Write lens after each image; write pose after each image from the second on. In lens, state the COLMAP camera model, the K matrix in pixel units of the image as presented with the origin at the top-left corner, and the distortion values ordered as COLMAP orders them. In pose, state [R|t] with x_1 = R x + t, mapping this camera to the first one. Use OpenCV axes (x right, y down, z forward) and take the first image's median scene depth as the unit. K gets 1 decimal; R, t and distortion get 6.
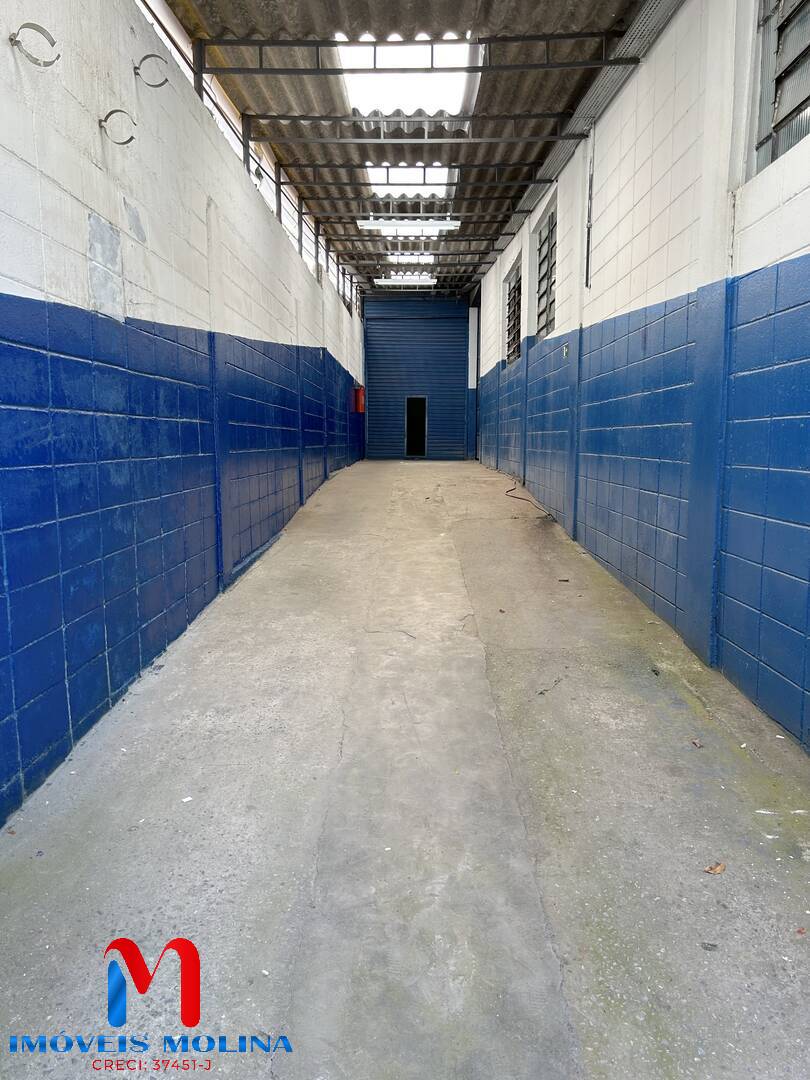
lens RADIAL K [[809.2, 0, 405.0], [0, 809.2, 540.0], [0, 0, 1]] dist [0.058196, -0.074651]
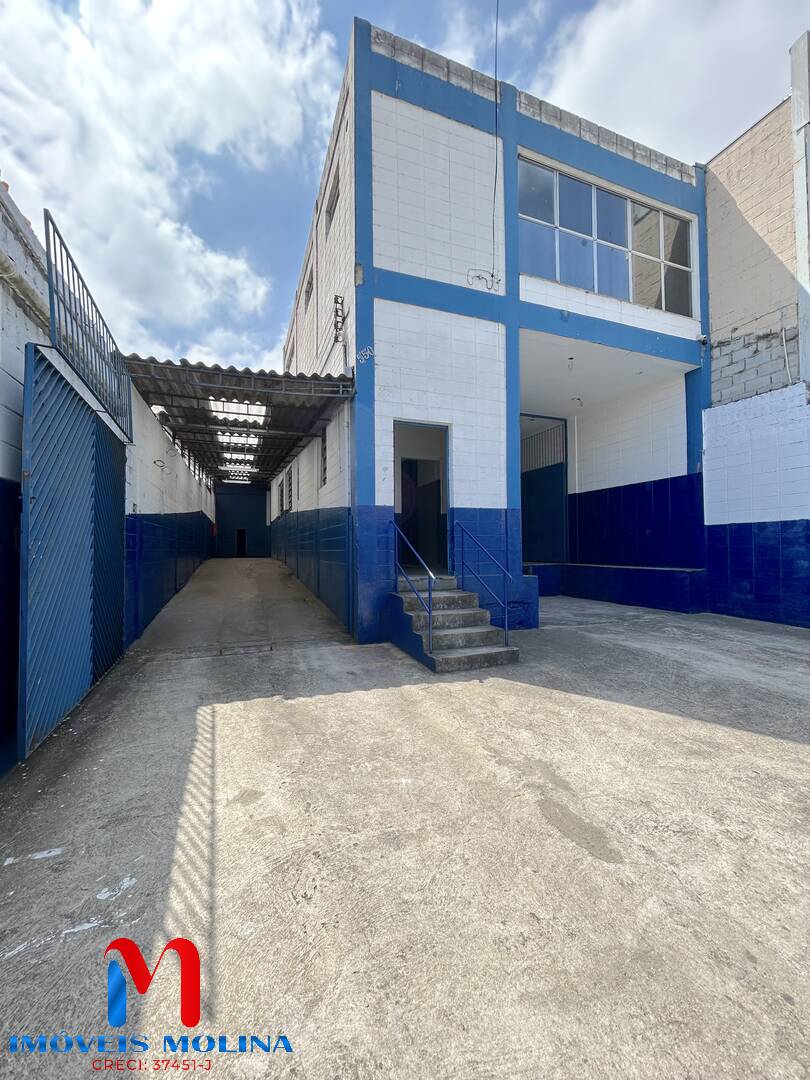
lens RADIAL K [[442.1, 0, 405.0], [0, 442.1, 540.0], [0, 0, 1]] dist [0.000595, 0.000043]
pose [[0.932472, 0.002605, 0.361233, -0.010559], [0.050355, 0.989274, -0.137119, 0.073646], [-0.357715, 0.146049, 0.922339, -0.497090]]
